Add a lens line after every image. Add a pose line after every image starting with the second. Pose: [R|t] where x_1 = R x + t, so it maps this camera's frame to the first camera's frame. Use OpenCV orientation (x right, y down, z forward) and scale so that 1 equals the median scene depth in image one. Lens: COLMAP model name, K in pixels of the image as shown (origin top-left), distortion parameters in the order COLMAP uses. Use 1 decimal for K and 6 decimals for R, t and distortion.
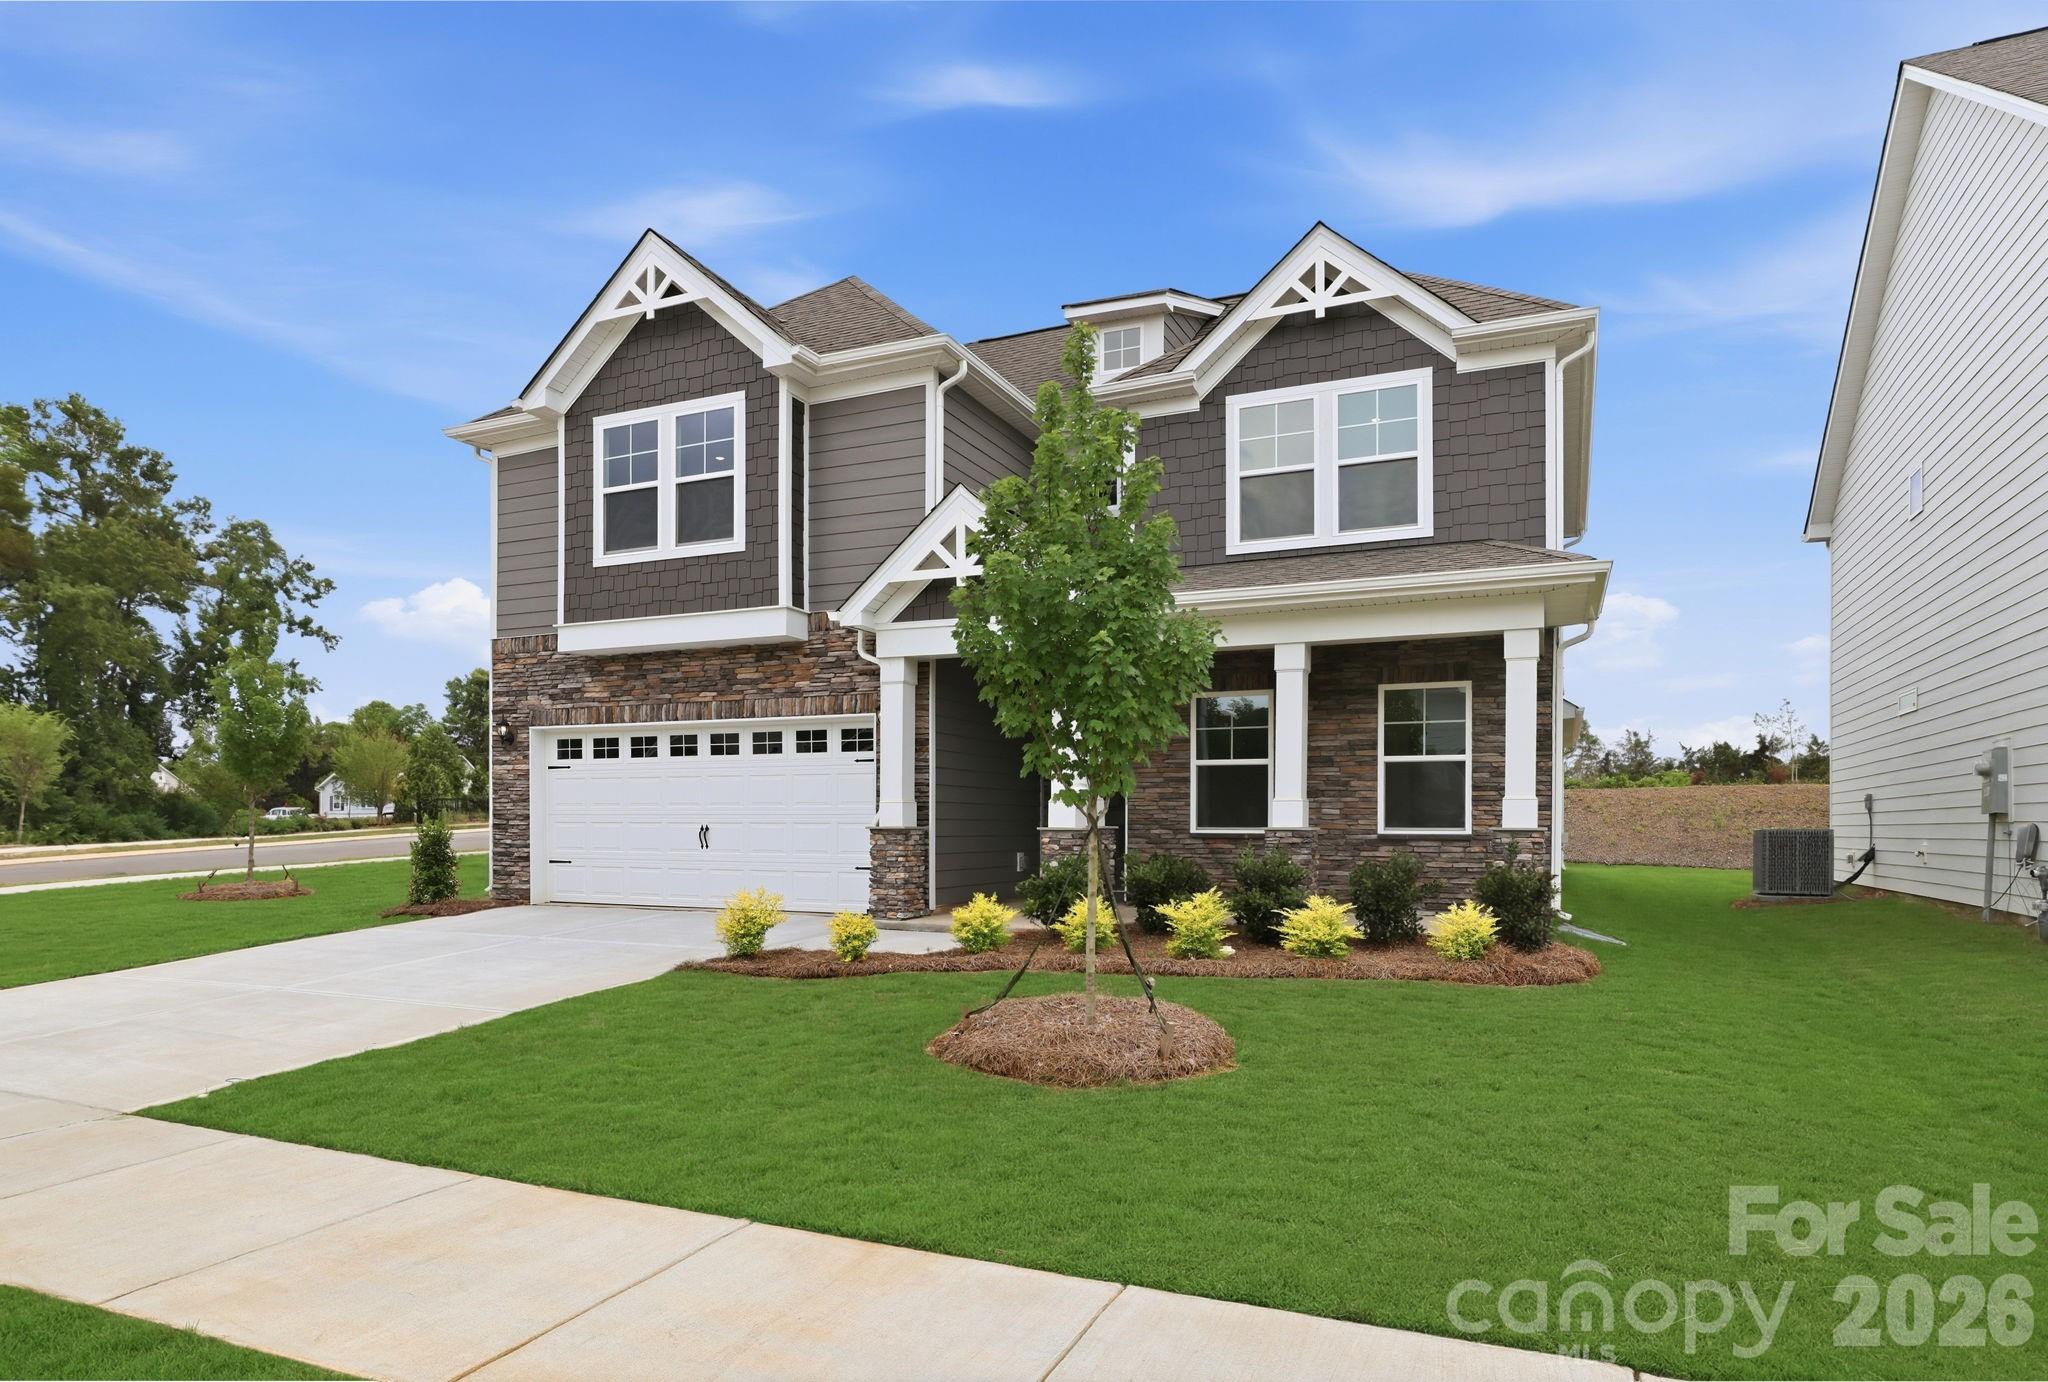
lens RADIAL K [[1144.4, 0, 979.2], [0, 1144.4, 810.5], [0, 0, 1]] dist [-0.010923, -0.001491]
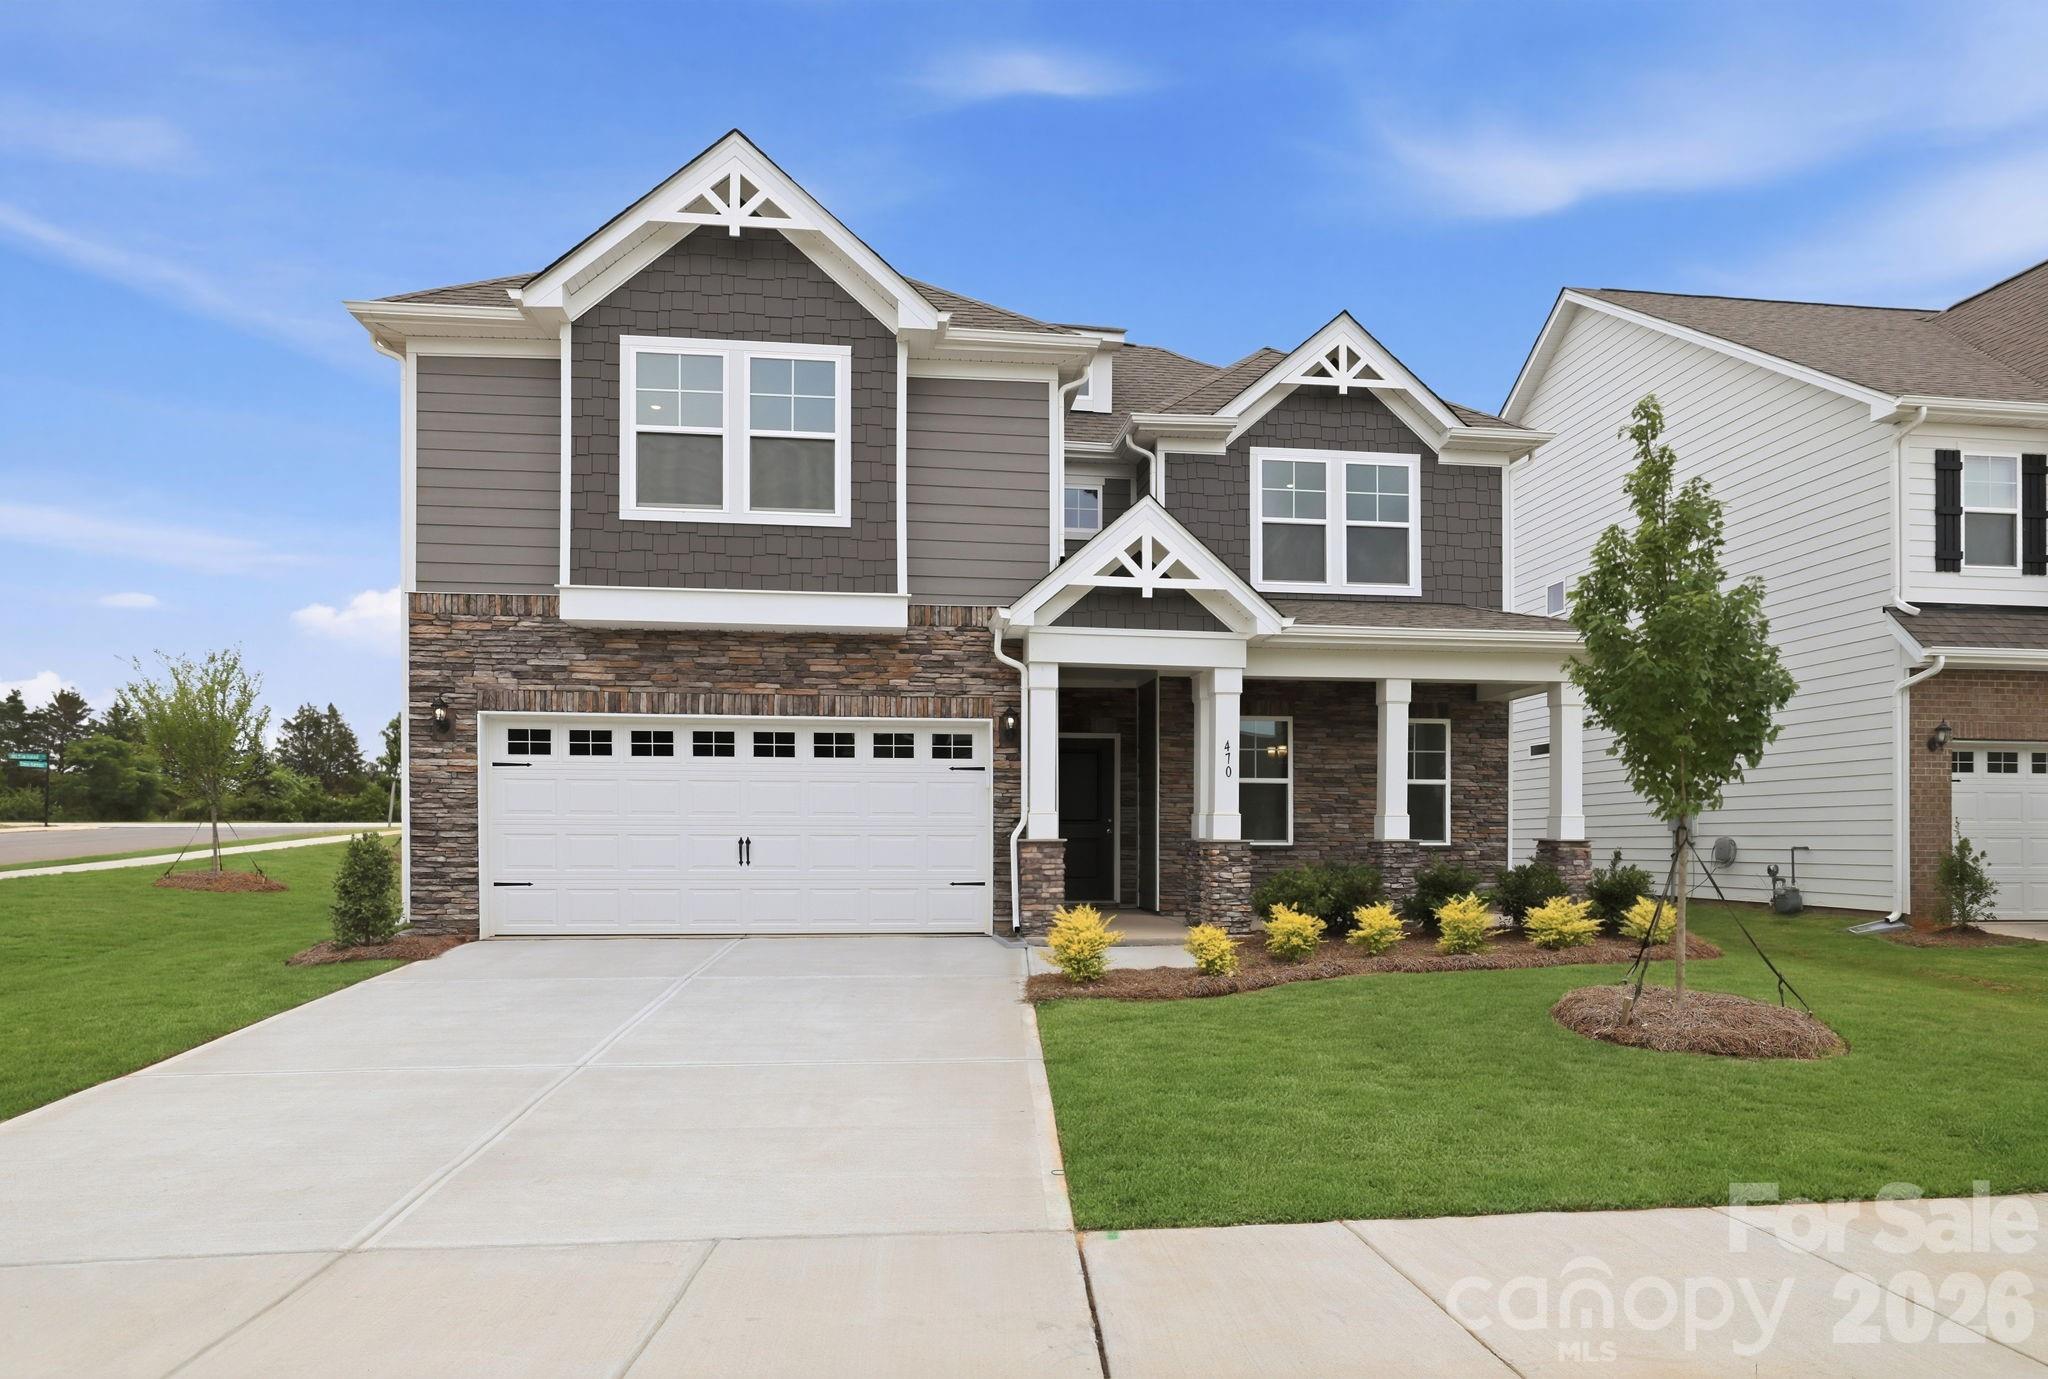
lens RADIAL K [[1144.4, 0, 954.6], [0, 1144.4, 828.9], [0, 0, 1]] dist [-0.010923, -0.001491]
pose [[0.866107, 0.004963, 0.499833, -0.573354], [-0.005688, 0.999984, -0.000074, 0.005662], [-0.499826, -0.002779, 0.866122, 0.191398]]
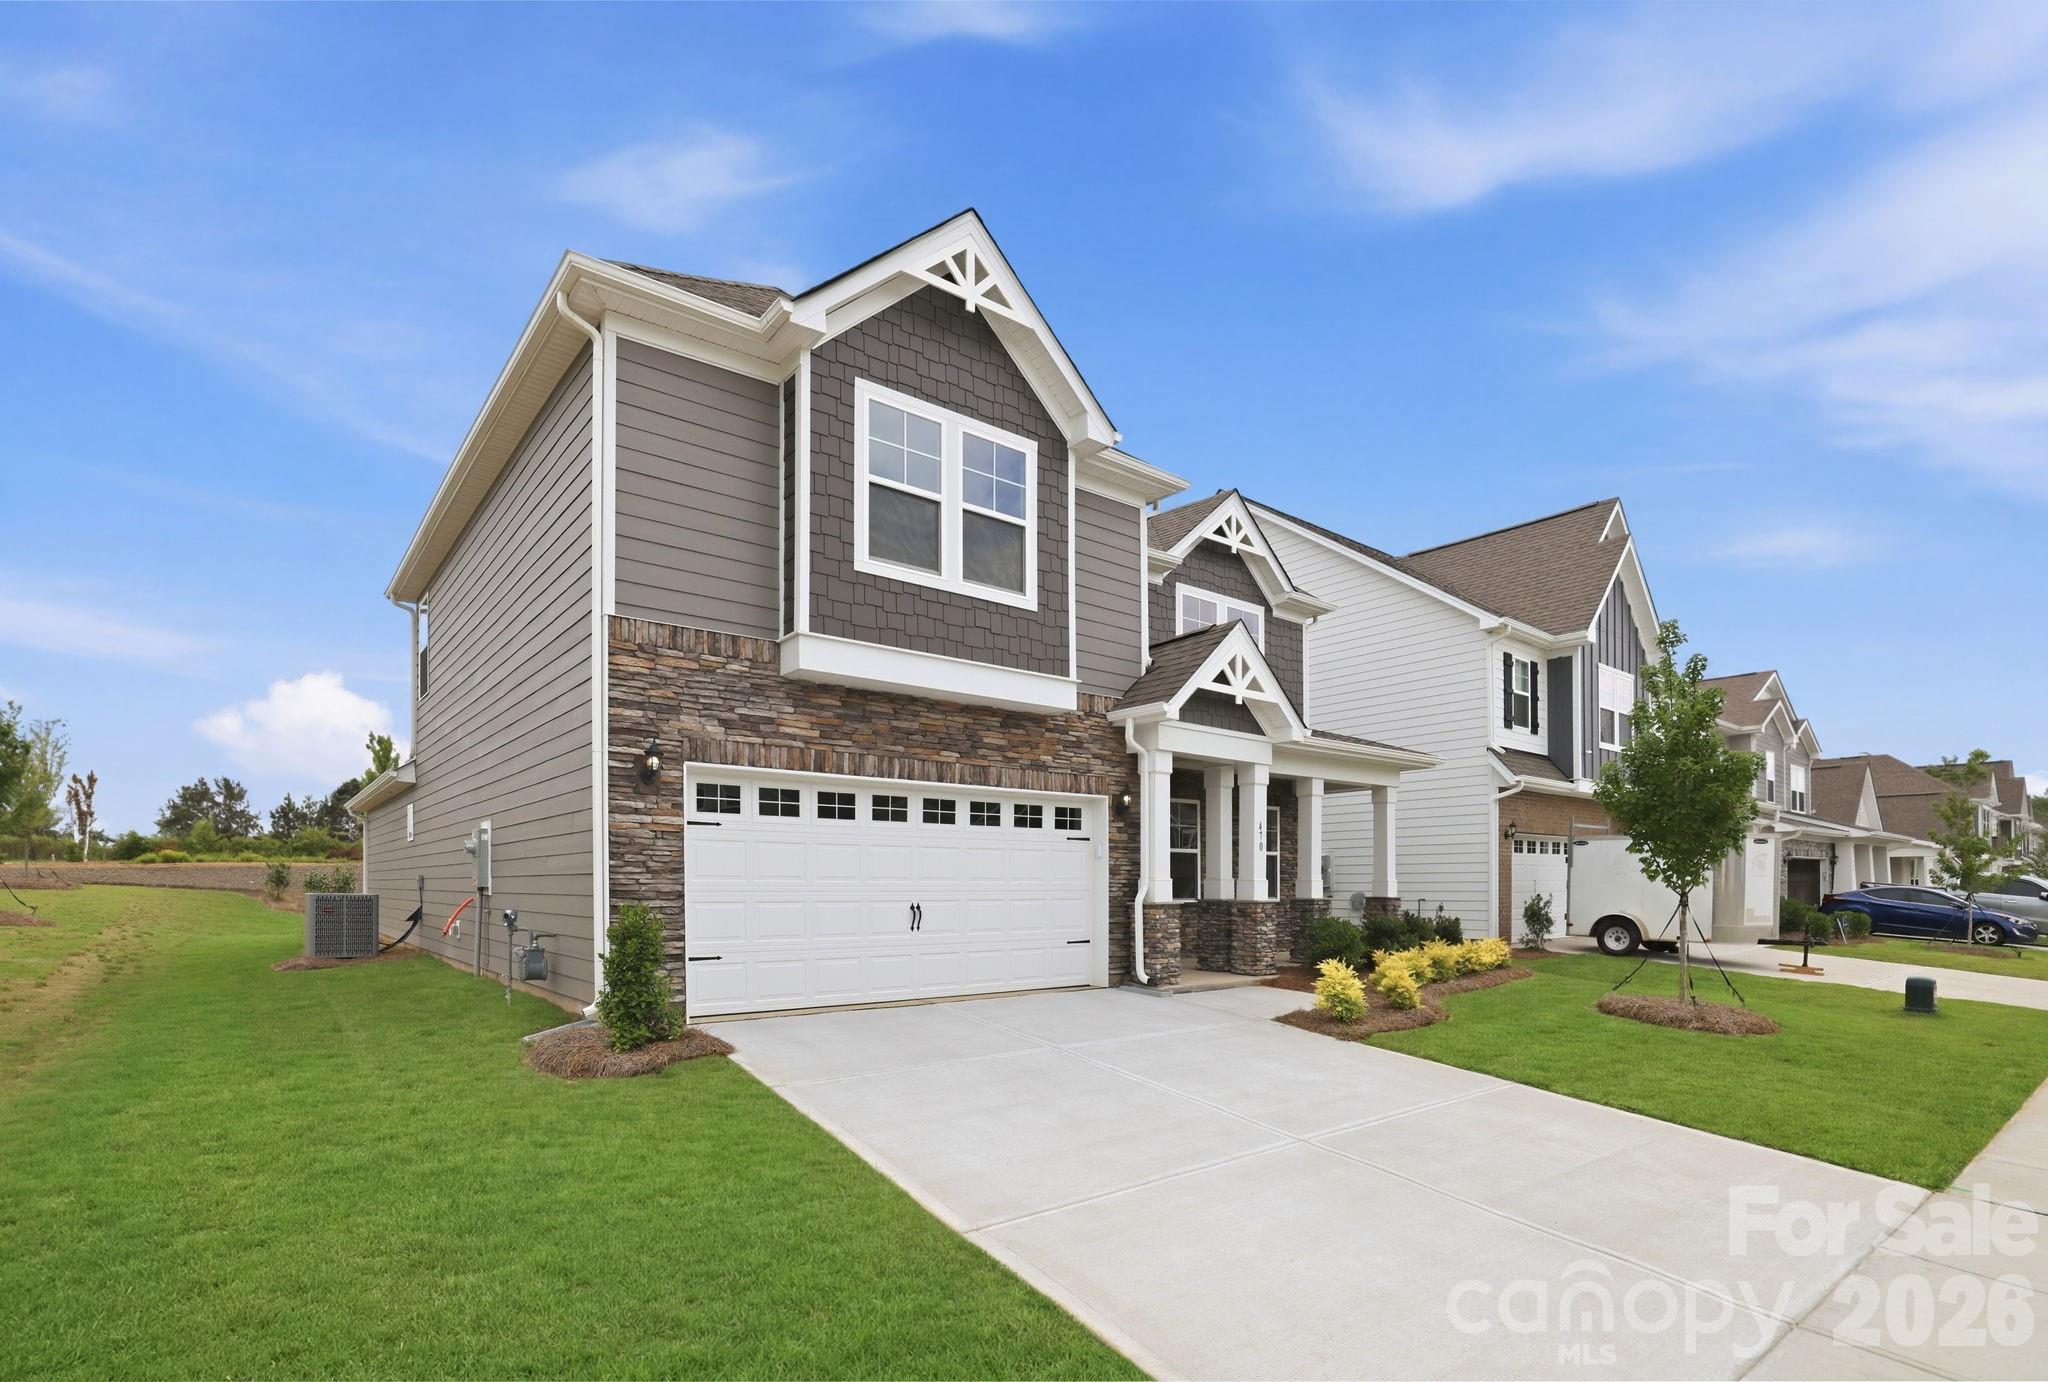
lens RADIAL K [[1020.6, 0, 955.9], [0, 1020.6, 877.5], [0, 0, 1]] dist [-0.029033, -0.001111]
pose [[0.465168, 0.004704, 0.885210, -0.974158], [-0.008558, 0.999963, -0.000816, -0.006640], [-0.885181, -0.007196, 0.465191, 0.663275]]
